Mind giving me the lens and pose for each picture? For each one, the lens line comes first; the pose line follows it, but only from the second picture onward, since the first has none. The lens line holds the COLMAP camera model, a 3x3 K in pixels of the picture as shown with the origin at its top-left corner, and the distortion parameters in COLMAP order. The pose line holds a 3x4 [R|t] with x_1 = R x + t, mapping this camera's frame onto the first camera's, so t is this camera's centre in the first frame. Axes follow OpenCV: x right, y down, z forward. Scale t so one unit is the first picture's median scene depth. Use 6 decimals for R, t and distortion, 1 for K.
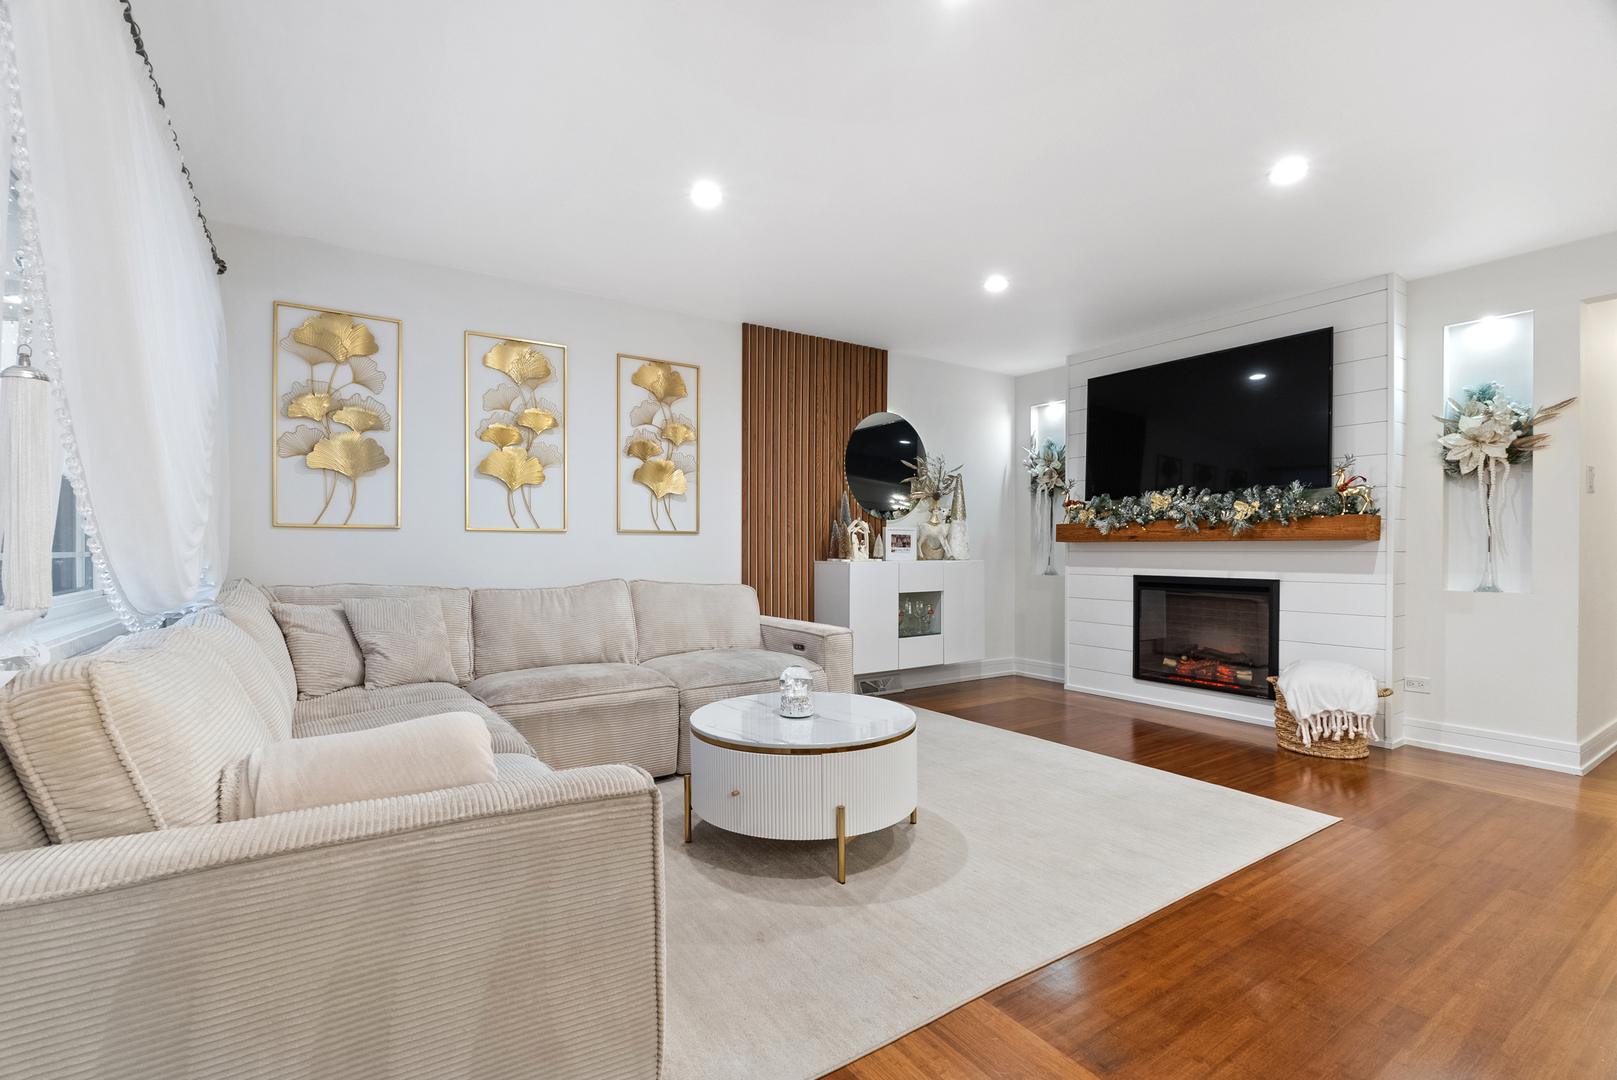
lens RADIAL K [[727.9, 0, 809.0], [0, 727.9, 546.4], [0, 0, 1]] dist [-0.003232, 0.000704]
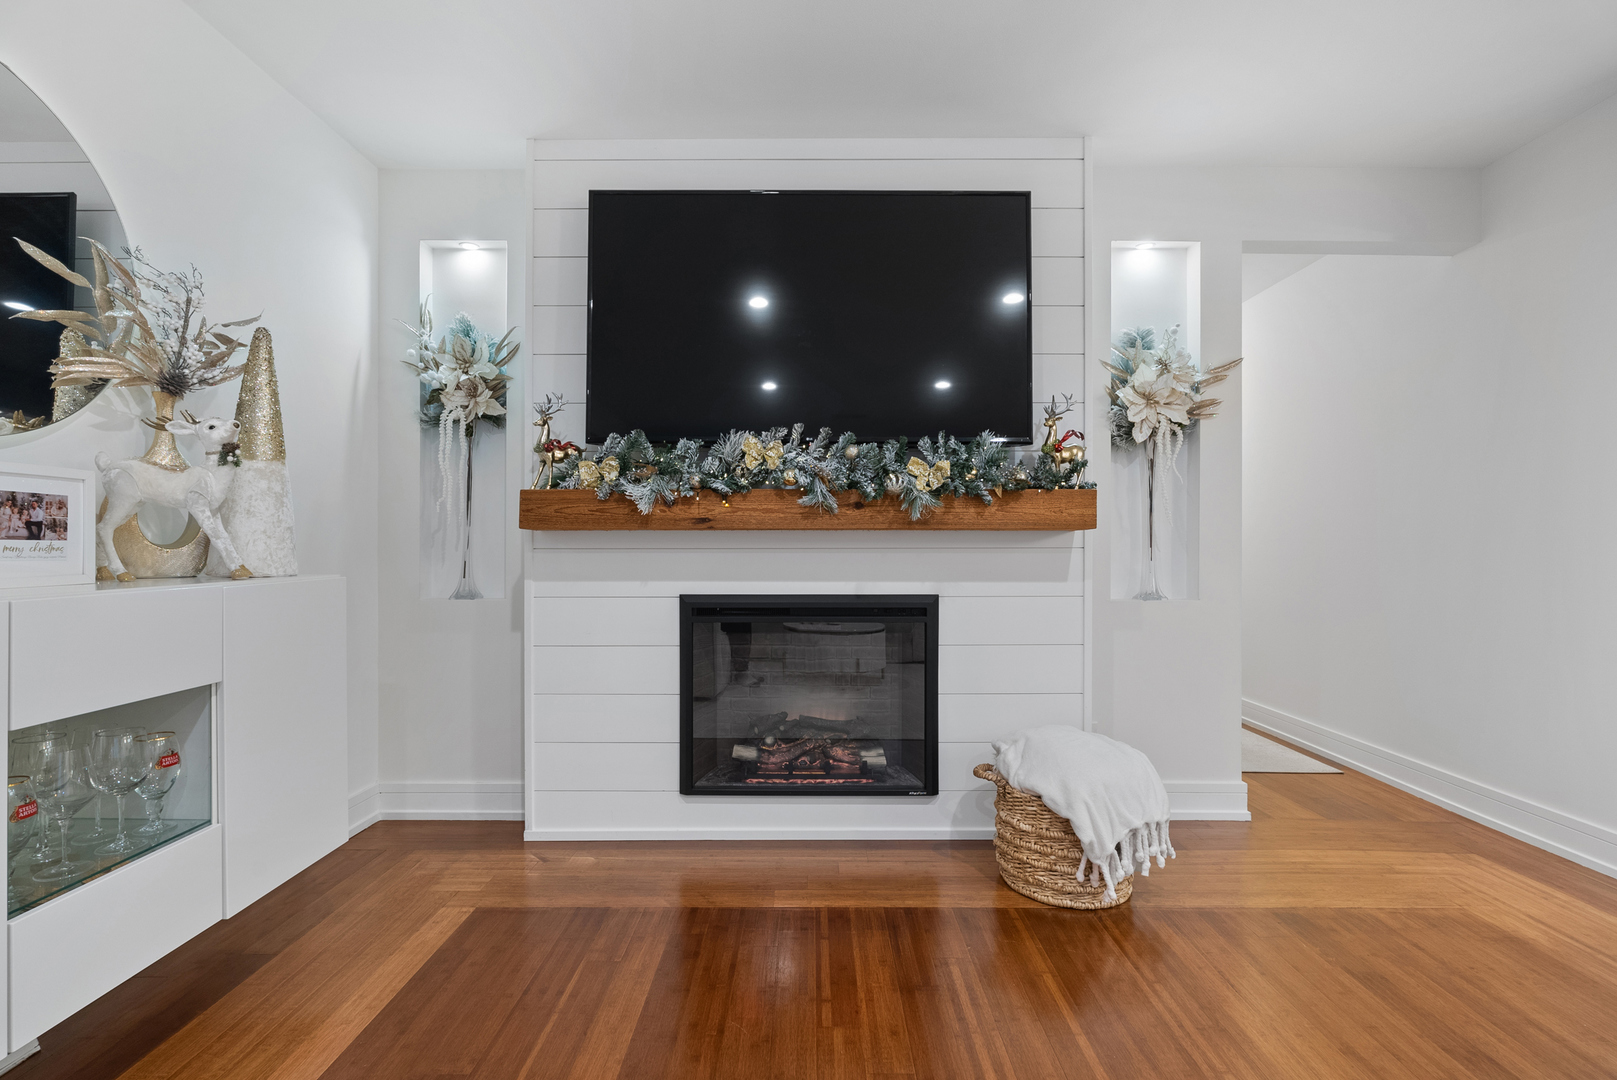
lens RADIAL K [[727.9, 0, 815.9], [0, 727.9, 544.1], [0, 0, 1]] dist [-0.003232, 0.000704]
pose [[0.564929, -0.000281, 0.825140, 0.075731], [-0.001592, 0.999998, 0.001430, 0.002681], [-0.825138, -0.002122, 0.564927, 0.637178]]
